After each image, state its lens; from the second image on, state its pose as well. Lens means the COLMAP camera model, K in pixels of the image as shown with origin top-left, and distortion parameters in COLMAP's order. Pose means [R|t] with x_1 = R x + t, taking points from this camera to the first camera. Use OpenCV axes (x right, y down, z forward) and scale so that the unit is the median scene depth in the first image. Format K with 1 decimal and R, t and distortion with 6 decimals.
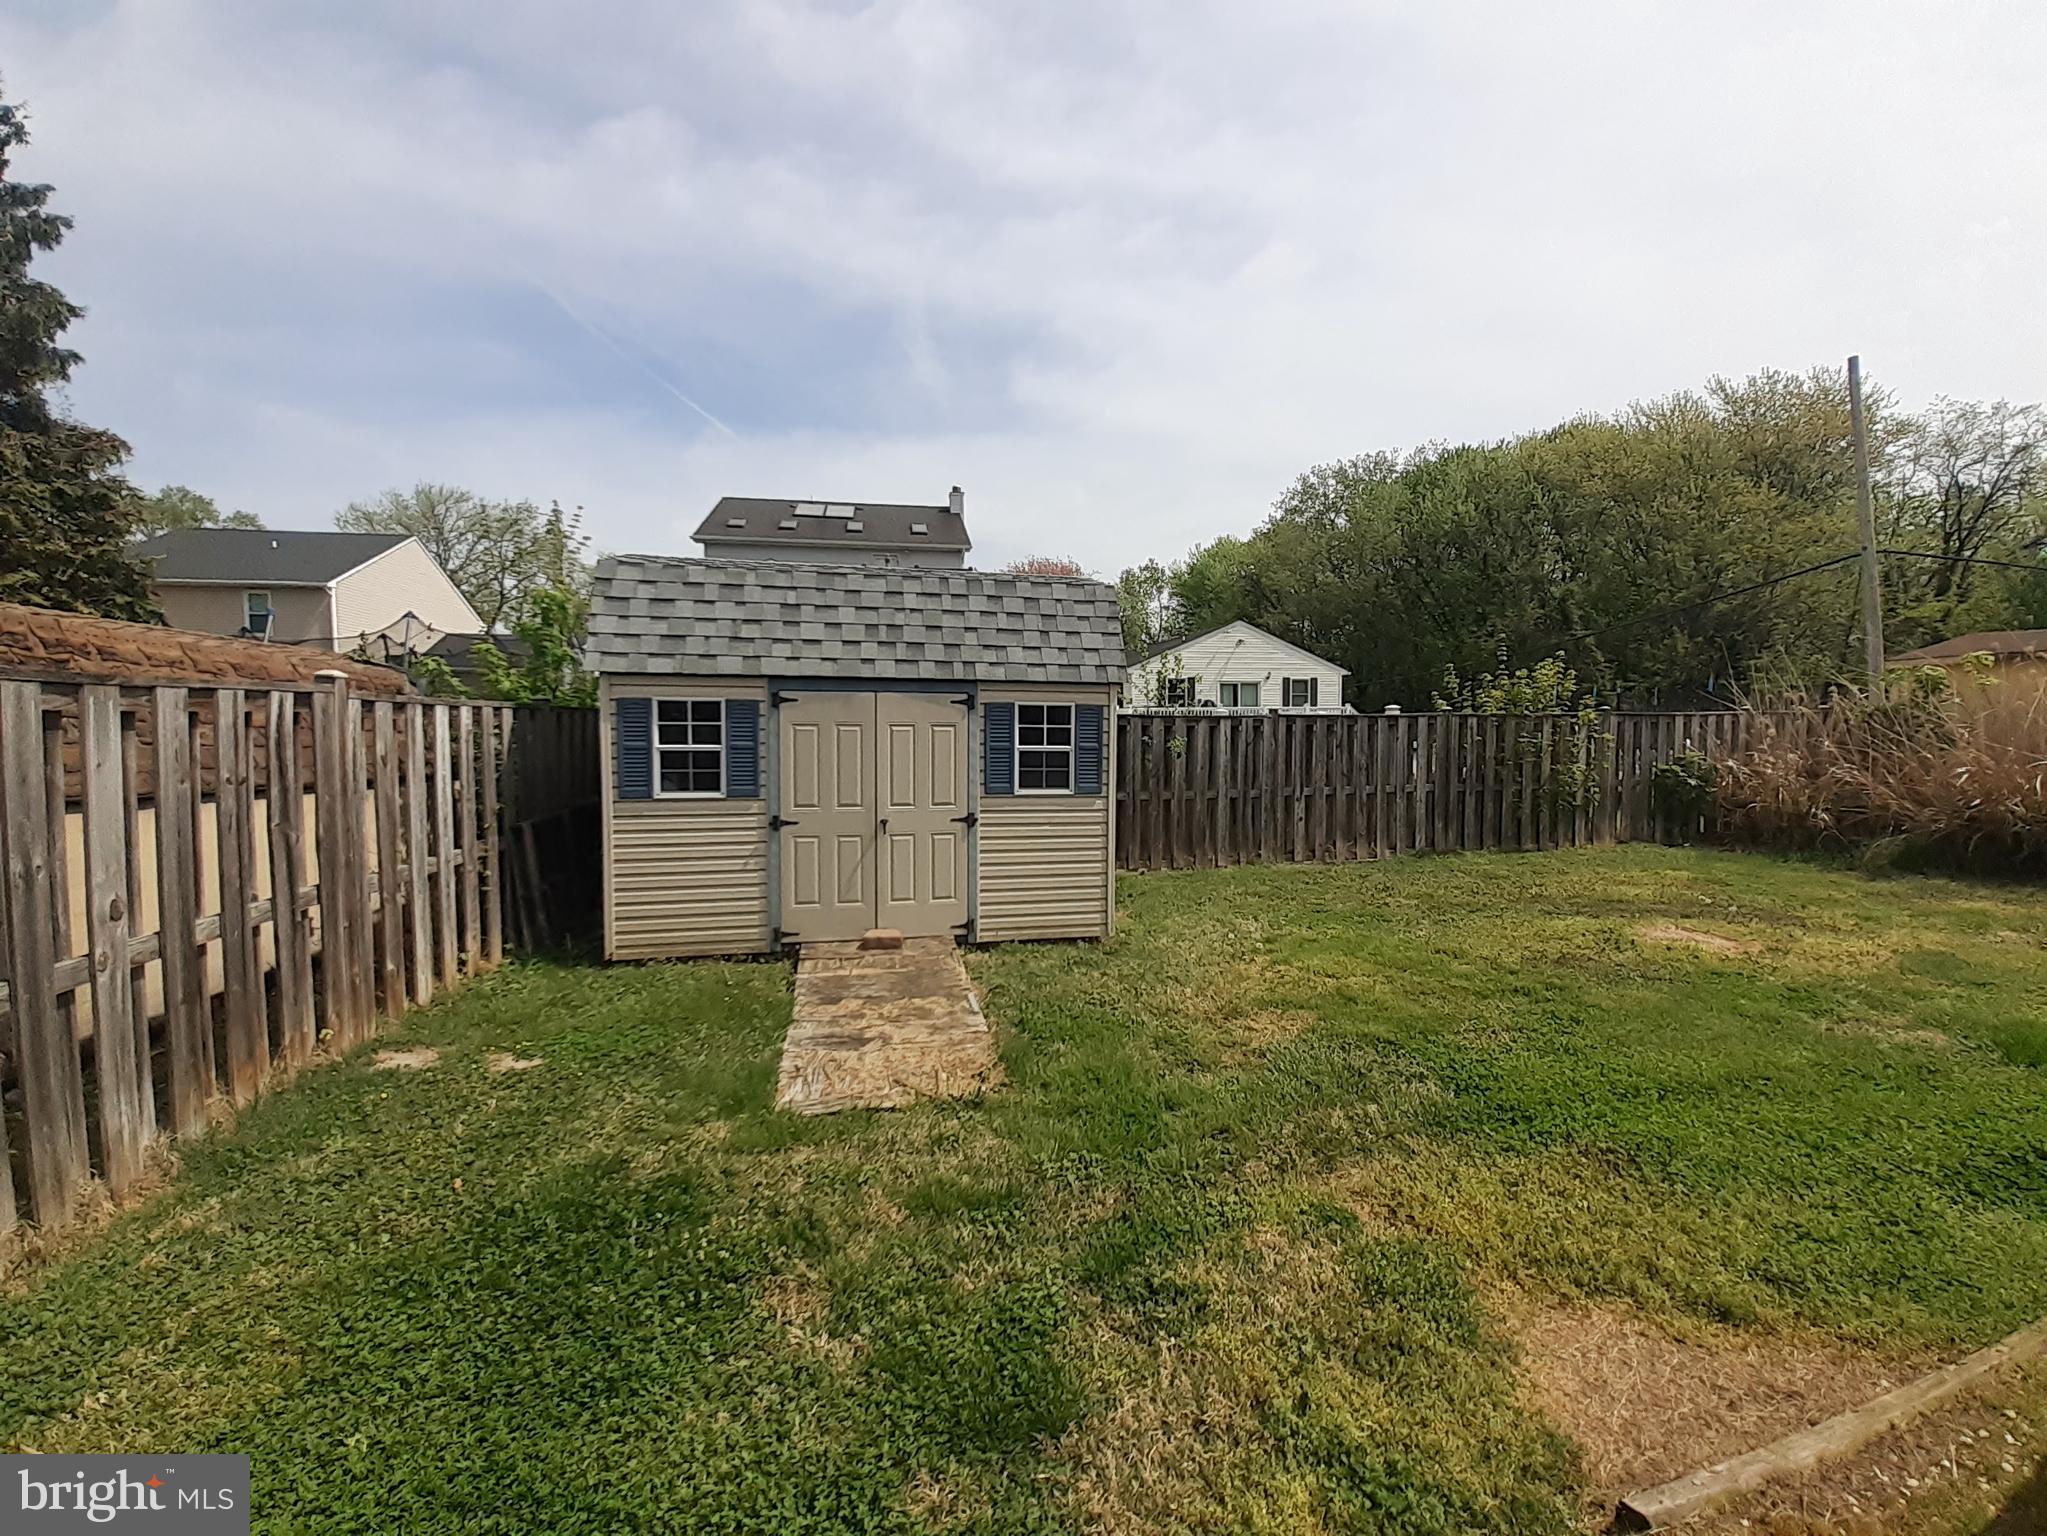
lens RADIAL K [[811.5, 0, 1038.4], [0, 811.5, 769.1], [0, 0, 1]] dist [0.021751, -0.018470]
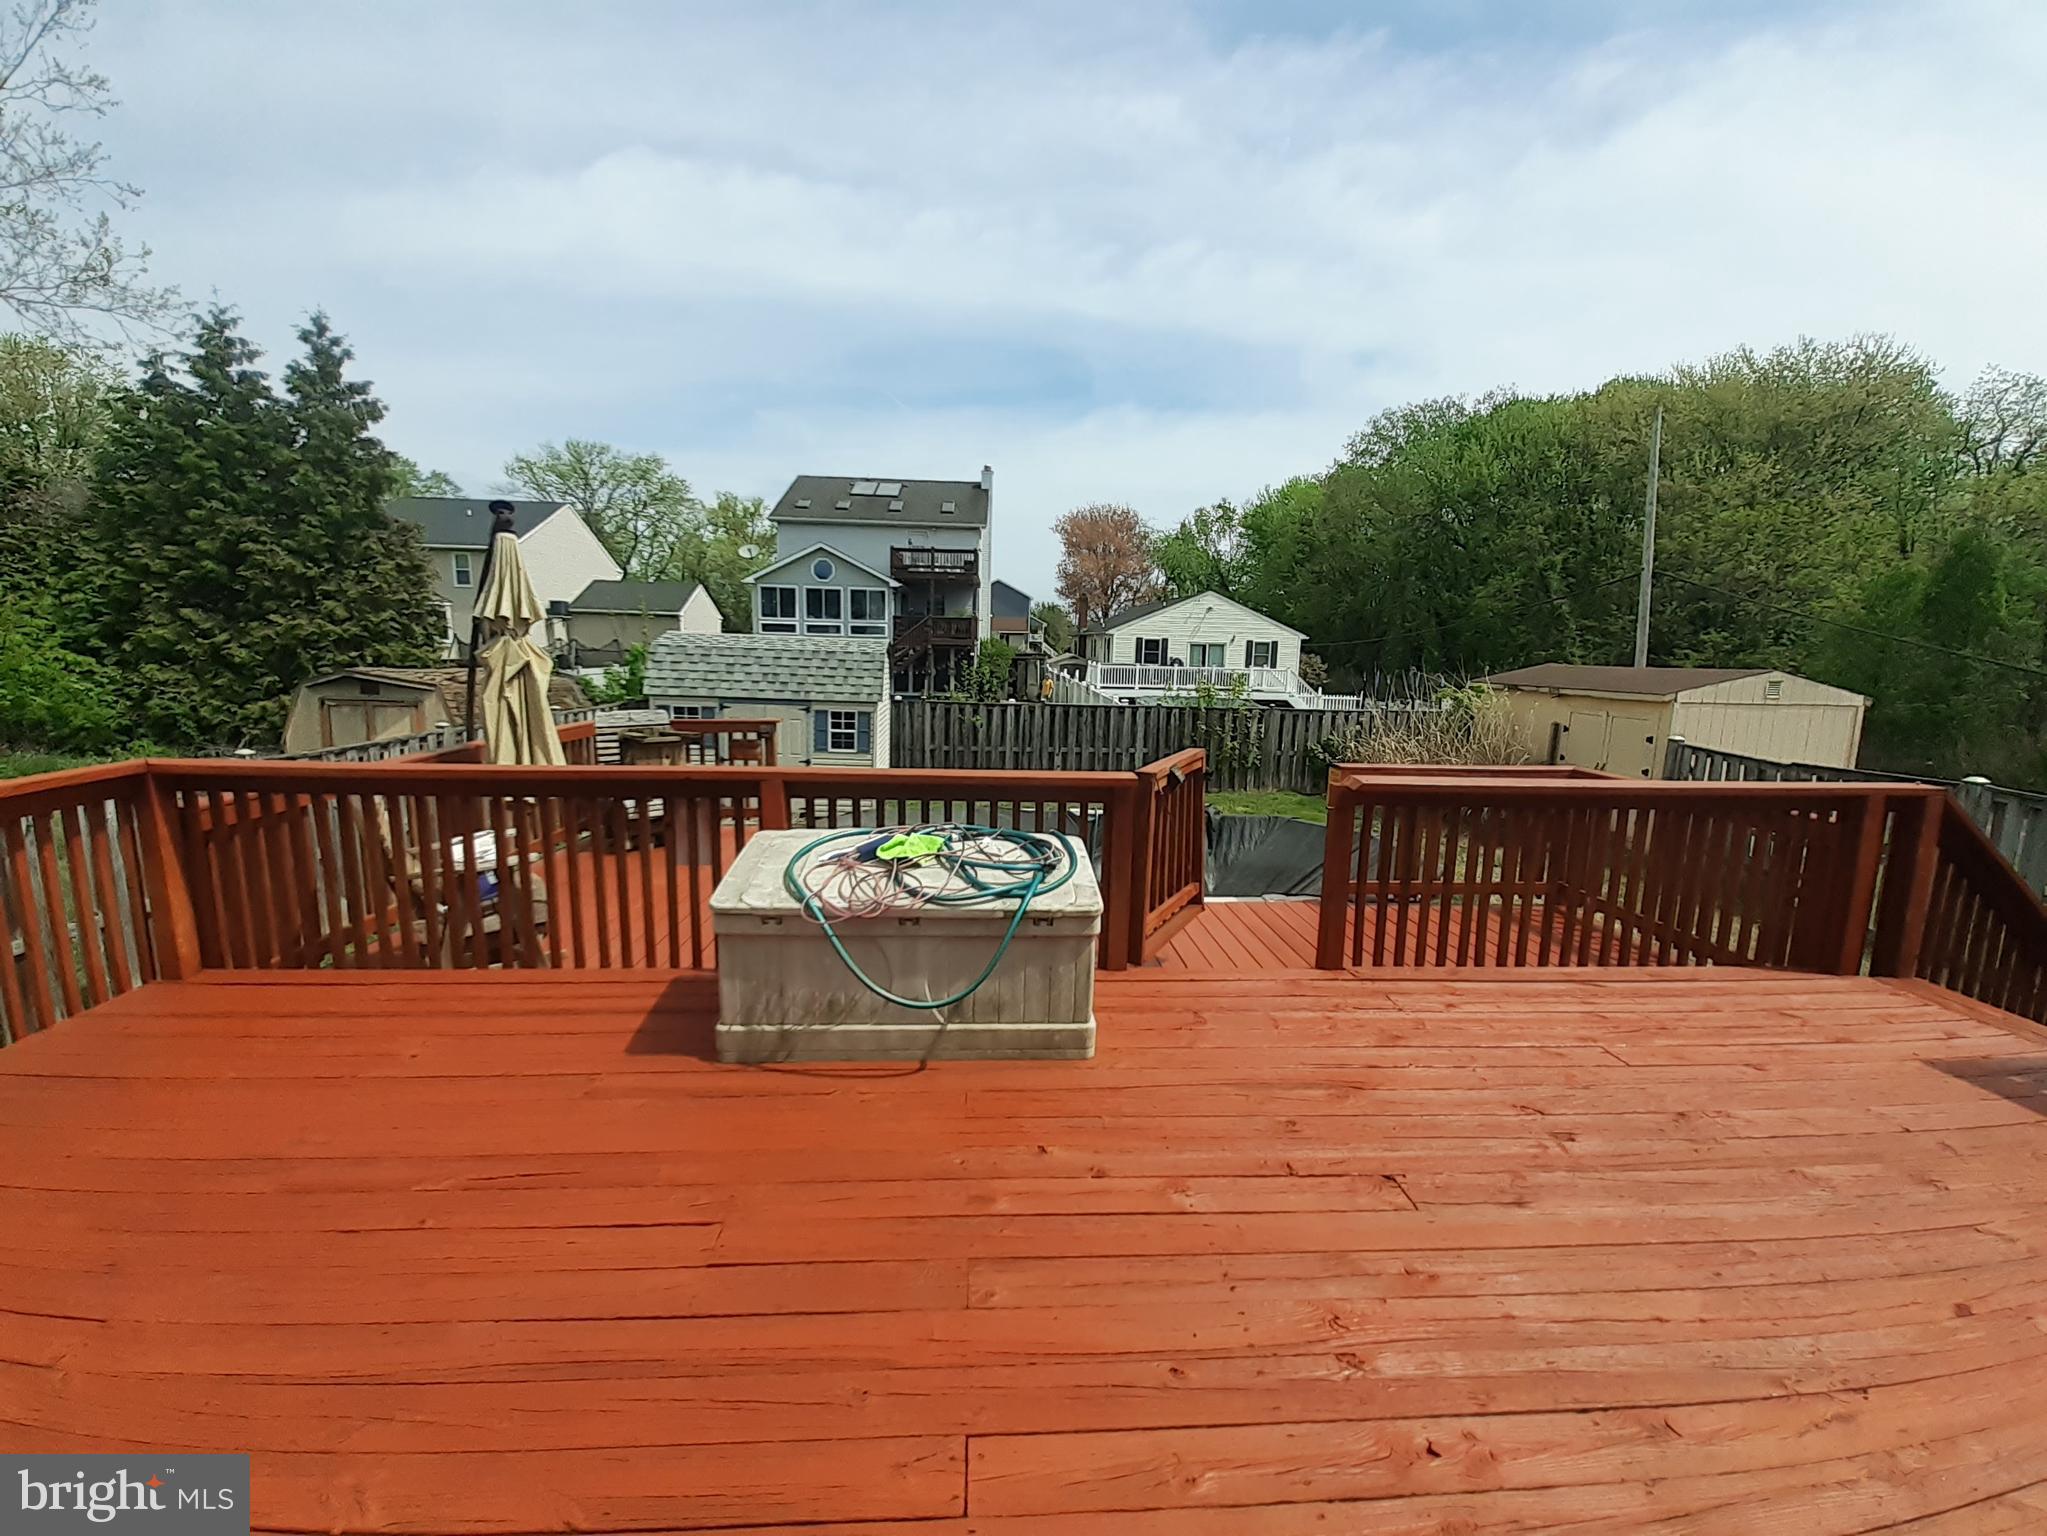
lens RADIAL K [[811.5, 0, 1038.4], [0, 811.5, 769.1], [0, 0, 1]] dist [0.021751, -0.018470]
pose [[0.990522, 0.051502, -0.127330, 0.510772], [-0.038958, 0.994313, 0.099117, -0.101055], [0.131711, -0.093217, 0.986896, -0.694004]]
